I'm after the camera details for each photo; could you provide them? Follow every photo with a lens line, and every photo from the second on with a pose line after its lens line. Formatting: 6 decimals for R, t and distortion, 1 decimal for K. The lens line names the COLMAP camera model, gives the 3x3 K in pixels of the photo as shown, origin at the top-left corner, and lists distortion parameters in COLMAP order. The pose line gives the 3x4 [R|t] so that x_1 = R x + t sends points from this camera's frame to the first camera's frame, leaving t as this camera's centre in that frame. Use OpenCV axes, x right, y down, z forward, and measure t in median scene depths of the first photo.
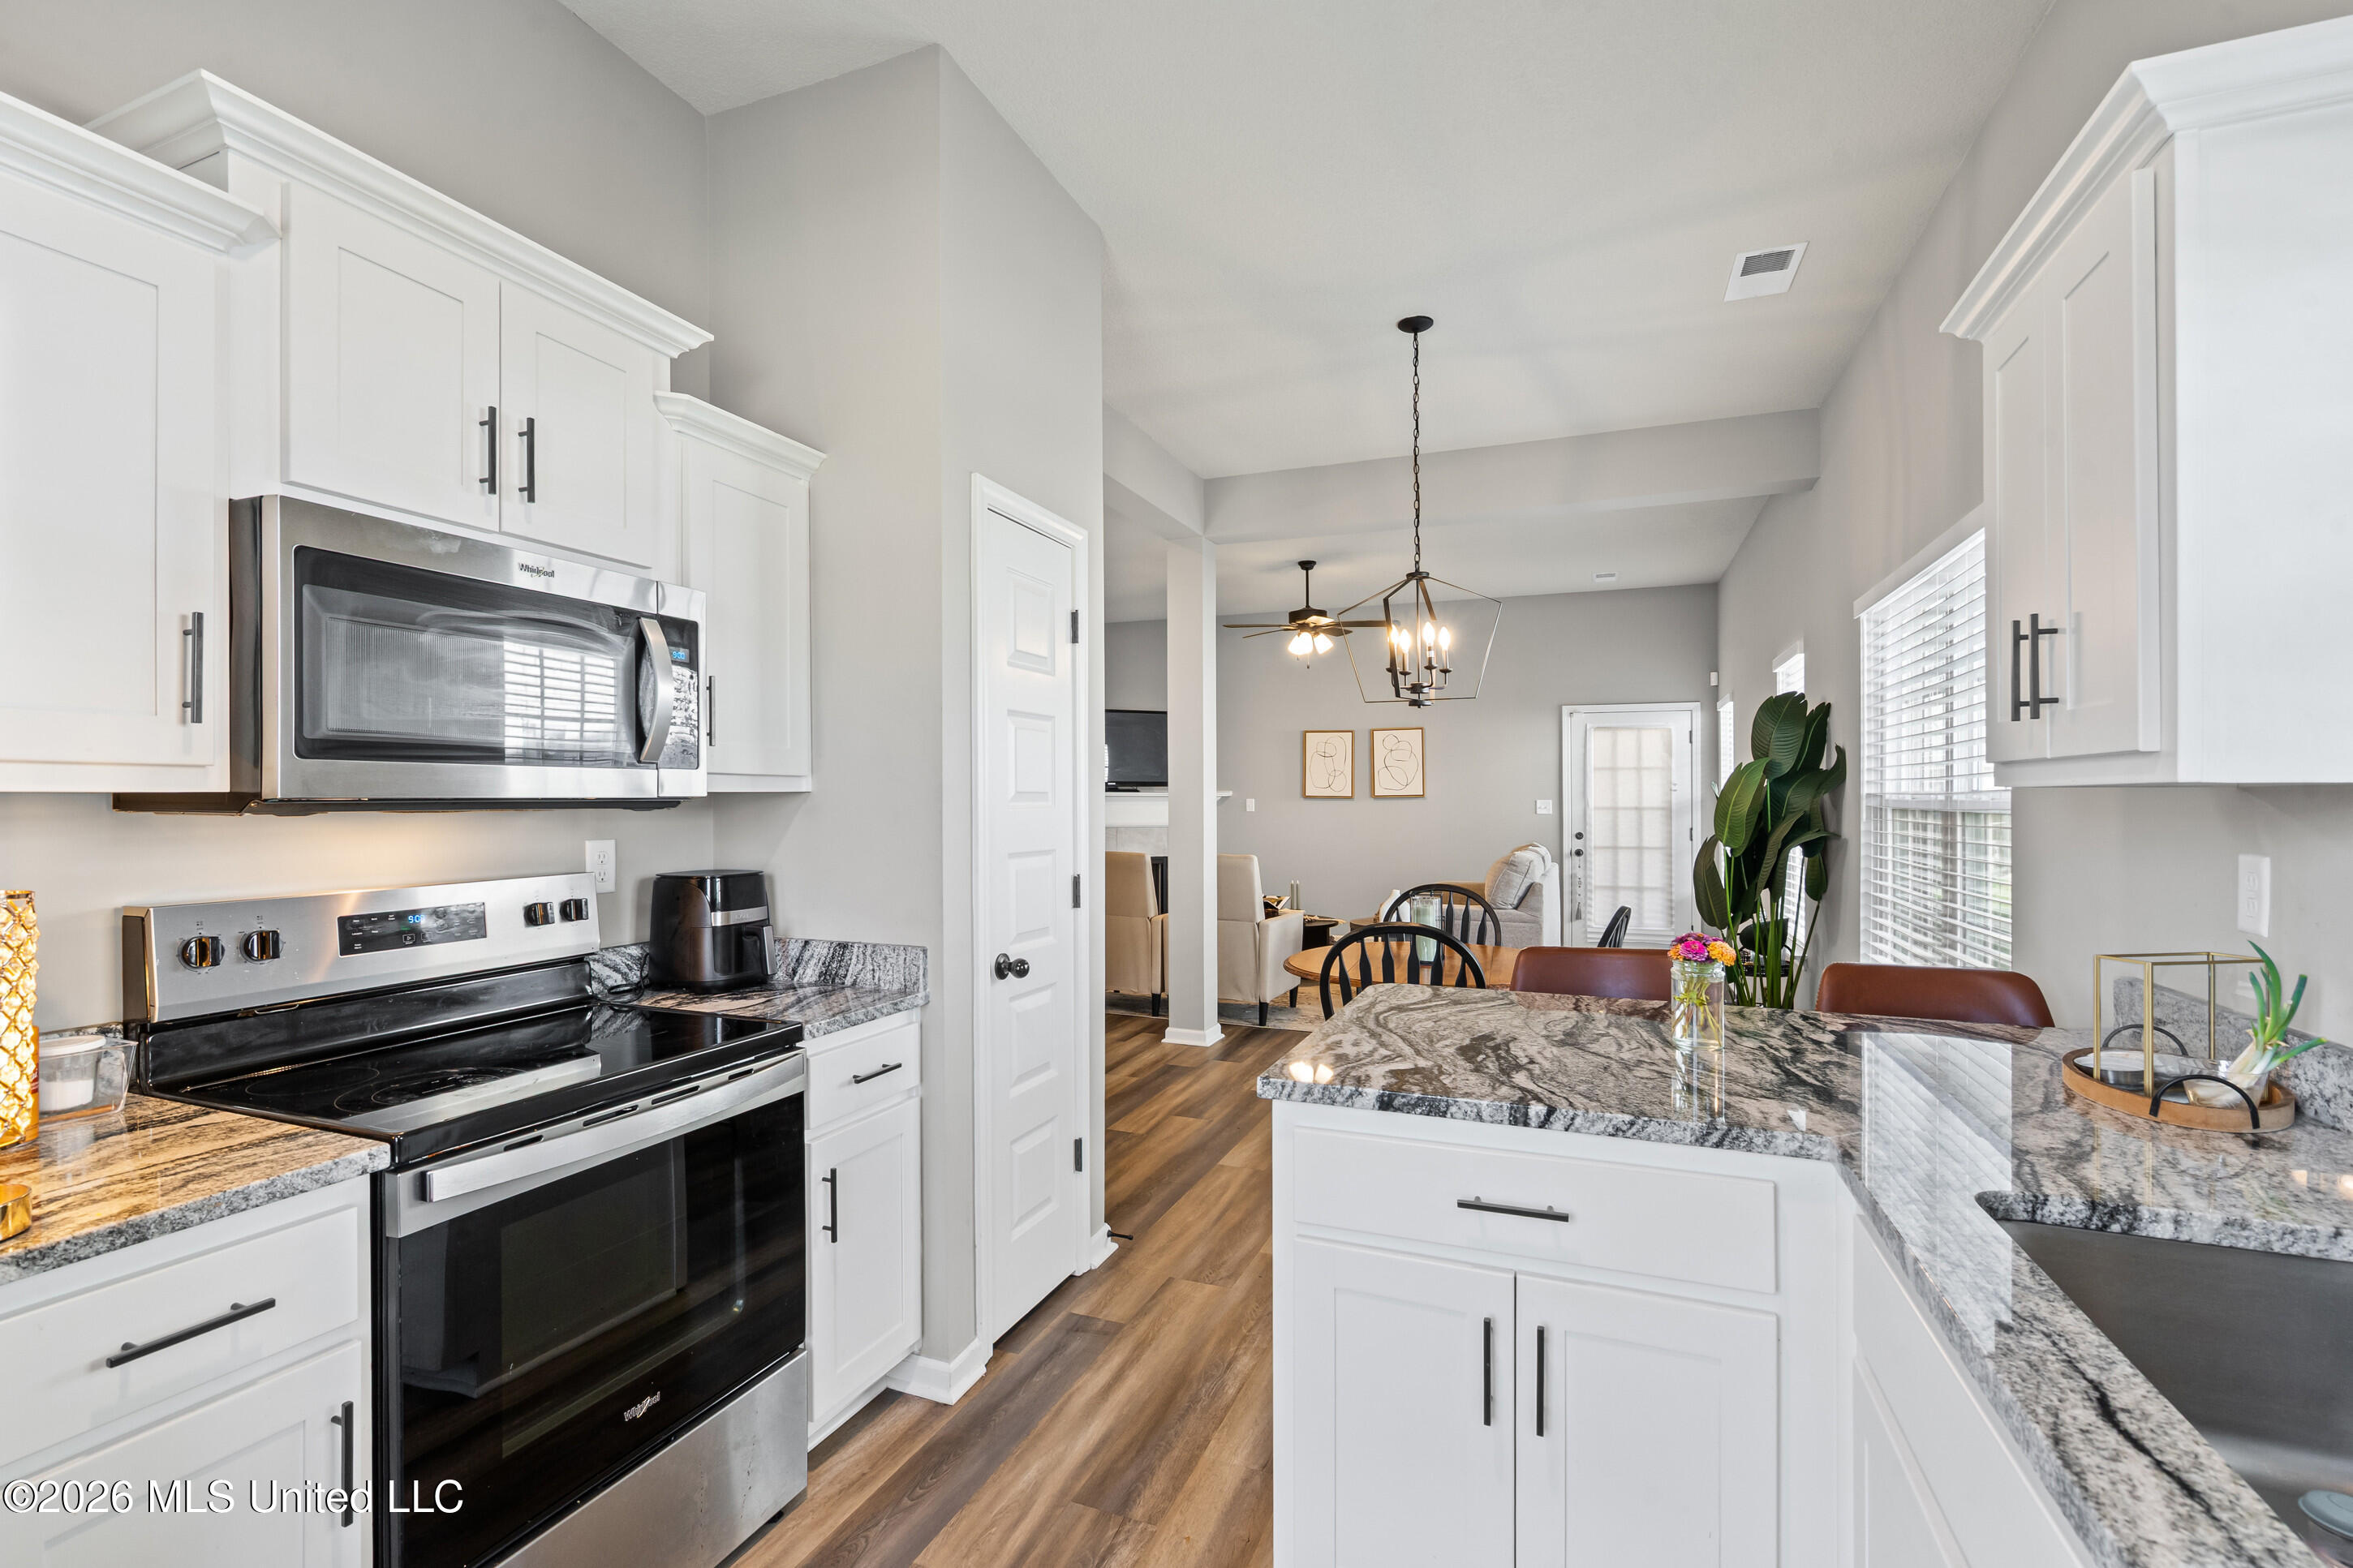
lens RADIAL K [[1066.1, 0, 1166.1], [0, 1066.1, 793.3], [0, 0, 1]] dist [-0.007705, 0.003519]
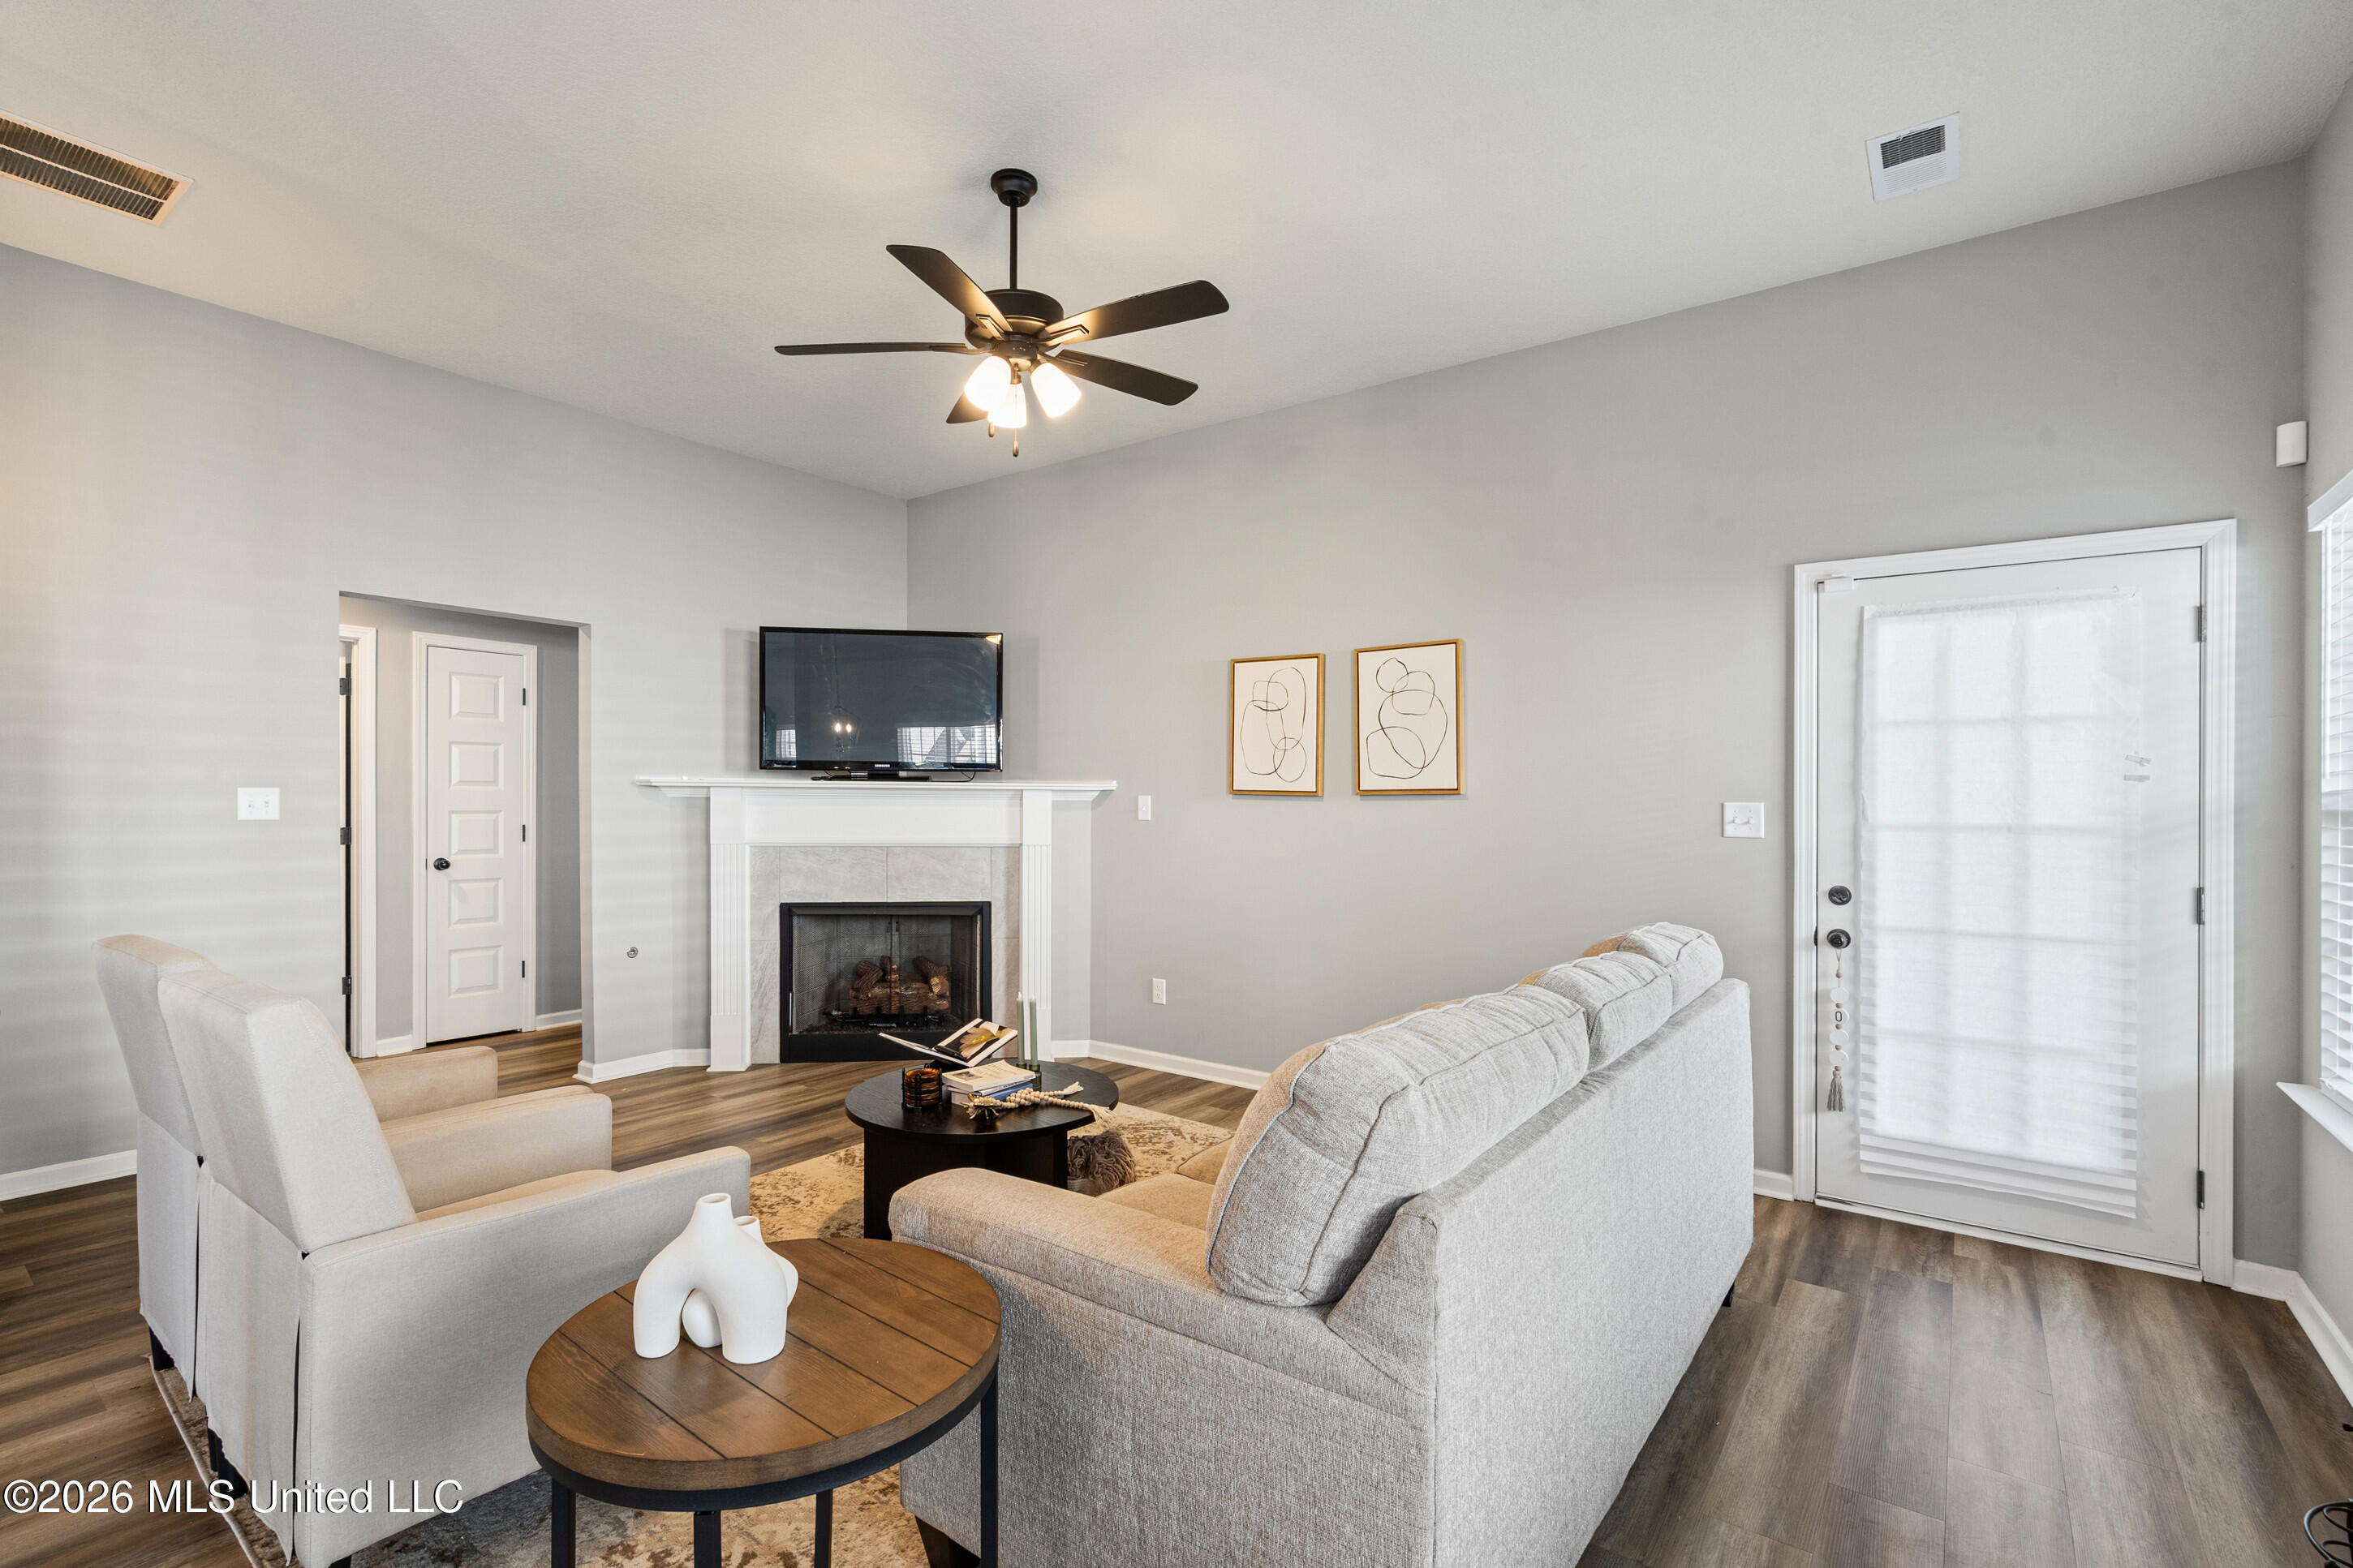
lens RADIAL K [[1066.1, 0, 1155.6], [0, 1066.1, 792.5], [0, 0, 1]] dist [-0.007705, 0.003519]
pose [[0.963501, 0.006524, -0.267627, 0.264521], [-0.006014, 0.999978, 0.002726, 0.002876], [0.267639, -0.001017, 0.963519, 0.589115]]
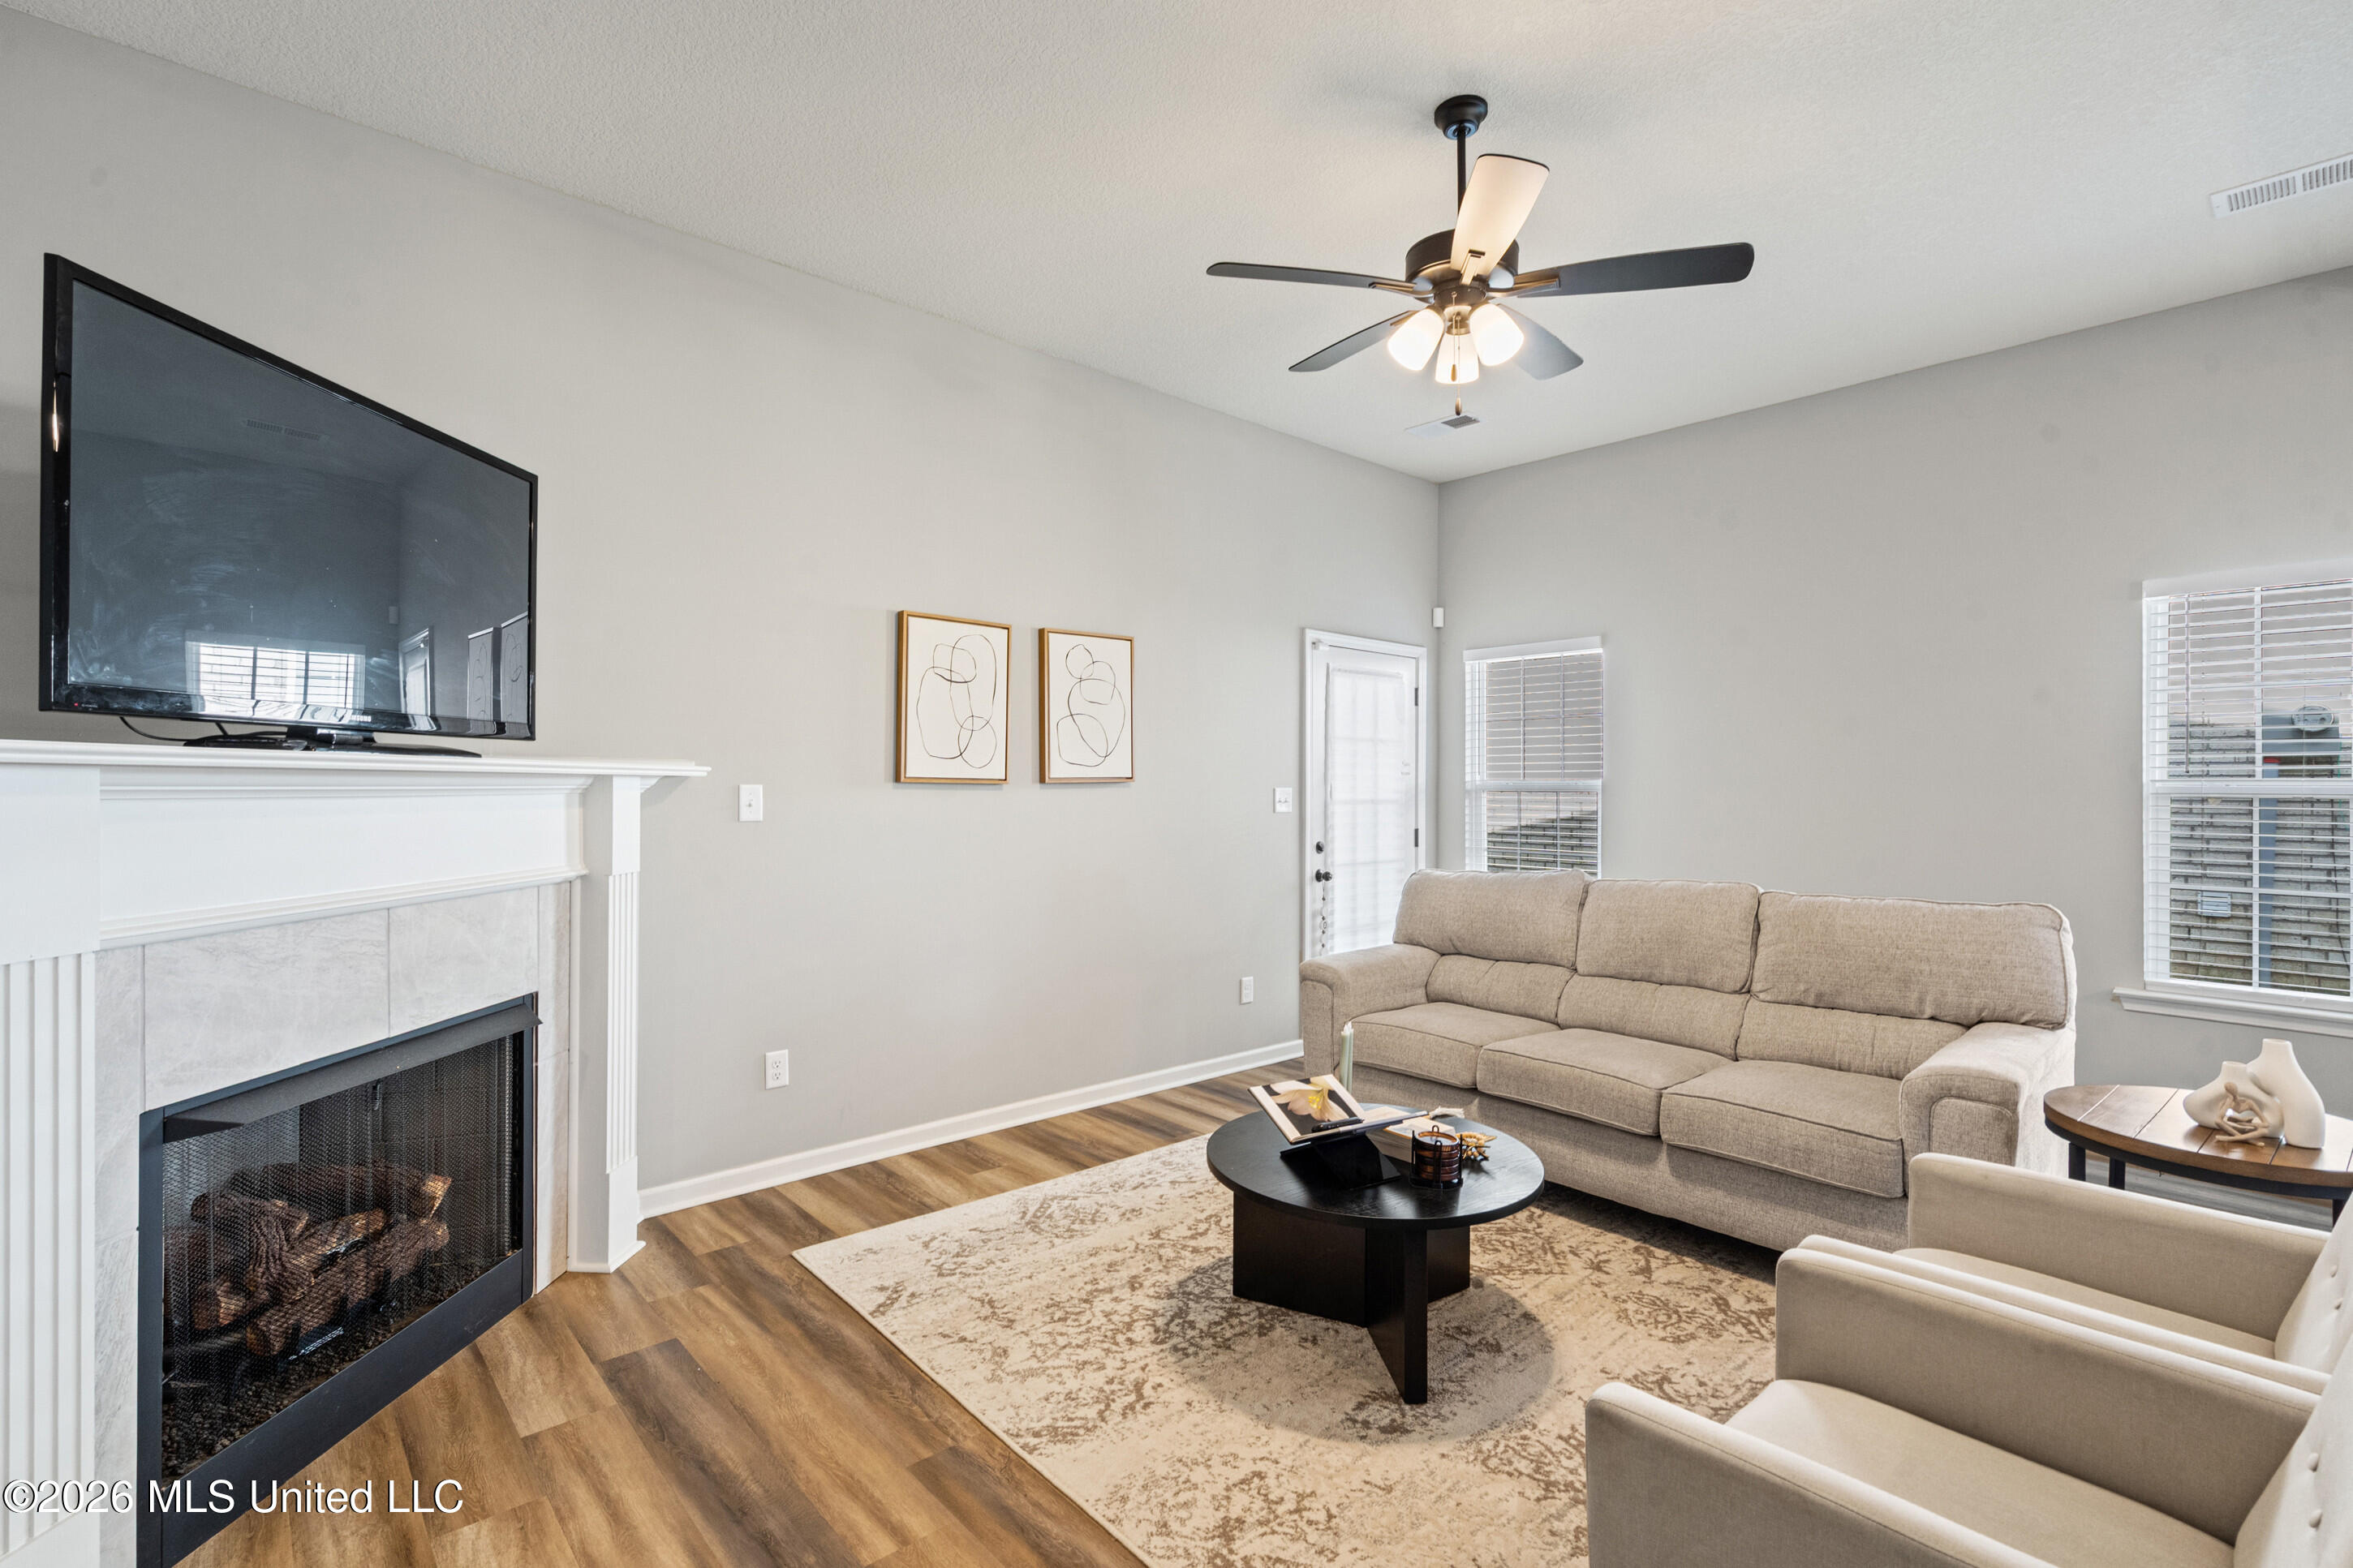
lens RADIAL K [[1066.1, 0, 1153.8], [0, 1066.1, 783.8], [0, 0, 1]] dist [-0.007705, 0.003519]
pose [[0.446241, 0.002907, 0.894908, -0.204632], [-0.010739, 0.999940, 0.002106, 0.003660], [-0.894848, -0.010550, 0.446246, 0.859455]]
